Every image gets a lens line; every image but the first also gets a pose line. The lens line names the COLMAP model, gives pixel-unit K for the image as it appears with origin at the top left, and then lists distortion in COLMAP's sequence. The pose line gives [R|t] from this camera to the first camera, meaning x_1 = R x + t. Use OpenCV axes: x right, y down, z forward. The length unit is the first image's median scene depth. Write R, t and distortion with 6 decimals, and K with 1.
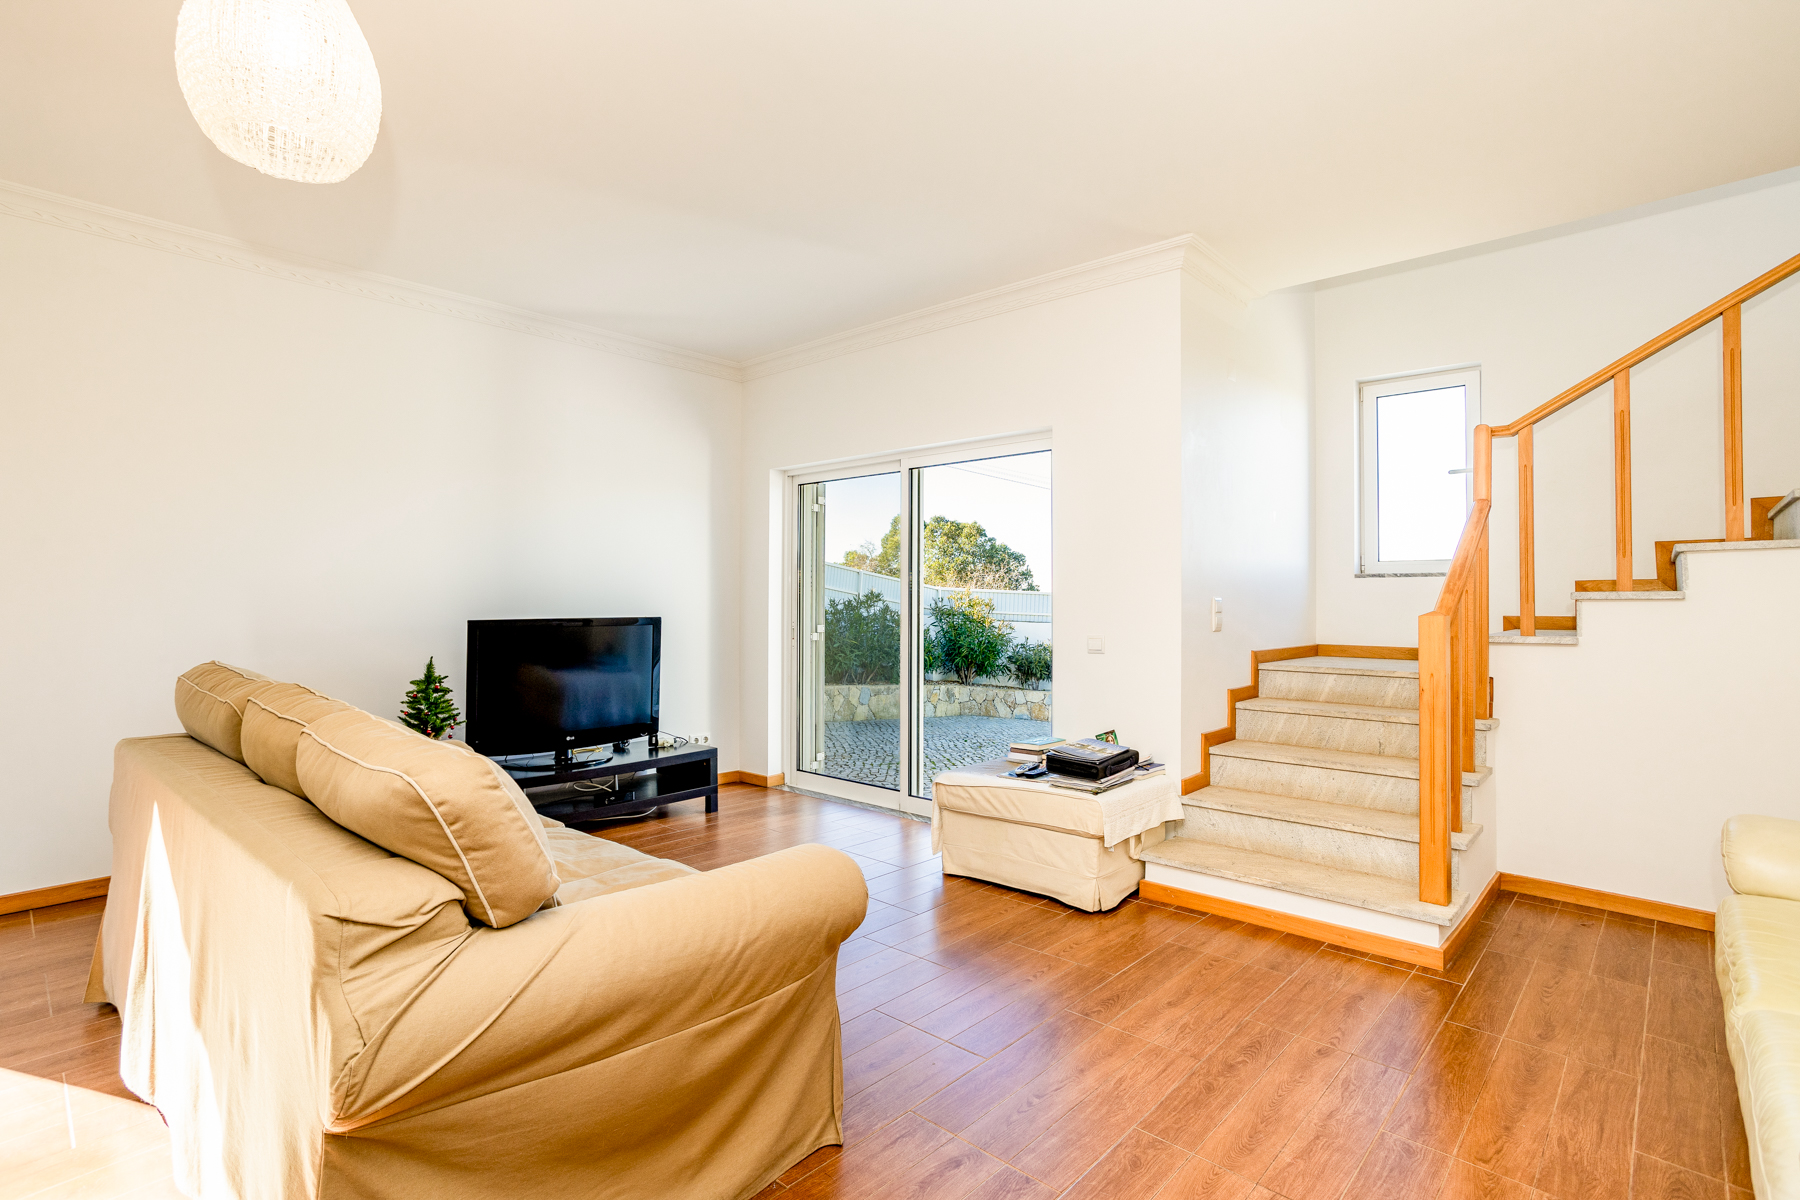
lens RADIAL K [[913.6, 0, 906.1], [0, 913.6, 571.6], [0, 0, 1]] dist [-0.057748, 0.031805]
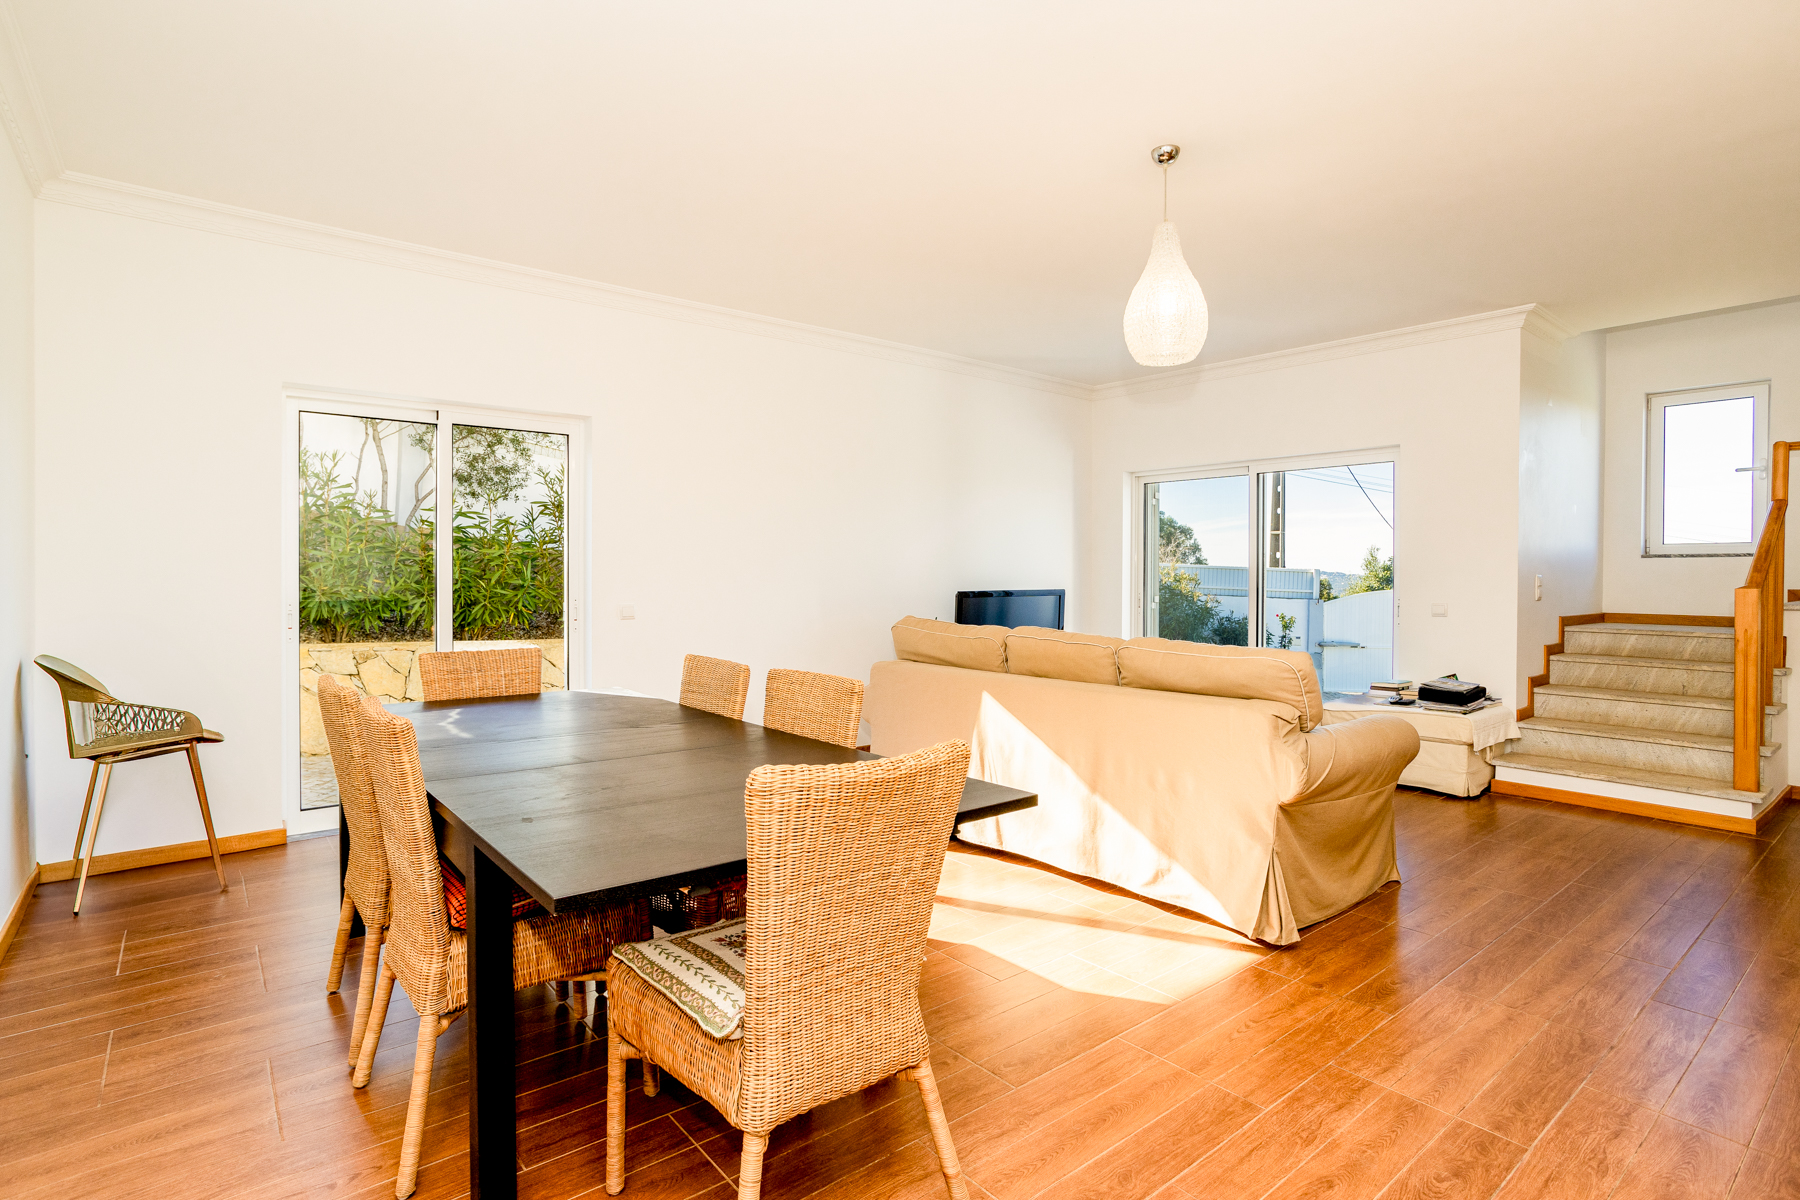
lens RADIAL K [[913.6, 0, 906.1], [0, 913.6, 571.6], [0, 0, 1]] dist [-0.057748, 0.031805]
pose [[0.986353, -0.001613, -0.164638, -0.374682], [0.006236, 0.999600, 0.027567, -0.018527], [0.164528, -0.028218, 0.985969, -0.457835]]
